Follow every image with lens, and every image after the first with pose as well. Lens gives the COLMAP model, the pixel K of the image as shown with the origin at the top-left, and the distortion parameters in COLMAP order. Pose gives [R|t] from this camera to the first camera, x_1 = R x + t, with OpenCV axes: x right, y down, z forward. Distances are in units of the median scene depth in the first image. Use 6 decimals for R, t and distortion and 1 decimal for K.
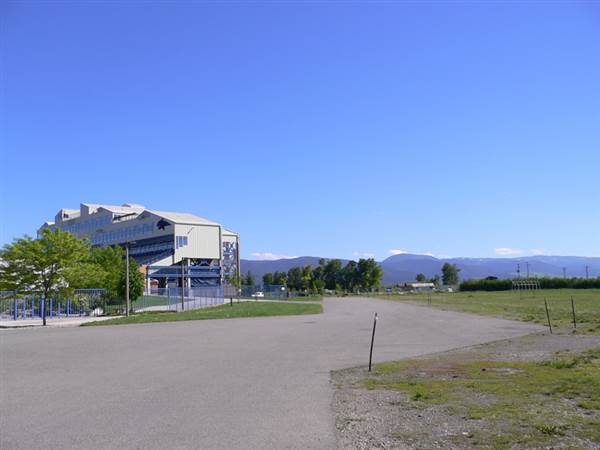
lens RADIAL K [[637.0, 0, 294.9], [0, 637.0, 223.5], [0, 0, 1]] dist [-0.068650, 0.000000]
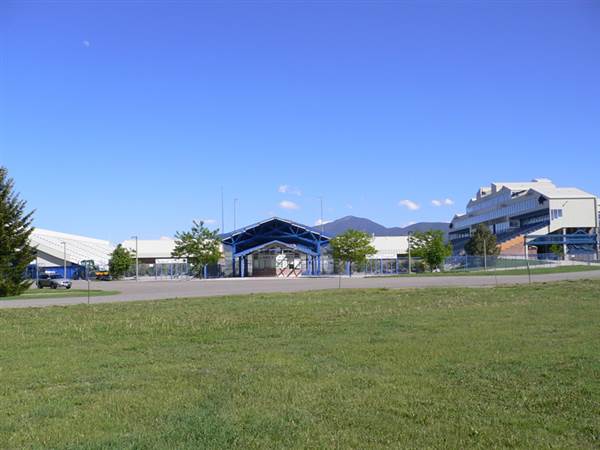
lens RADIAL K [[637.0, 0, 302.3], [0, 637.0, 219.4], [0, 0, 1]] dist [-0.068650, 0.000000]
pose [[0.743677, -0.033054, -0.667721, 0.257961], [0.069478, 0.997190, 0.028018, -0.027463], [0.664919, -0.067228, 0.743884, -0.188373]]
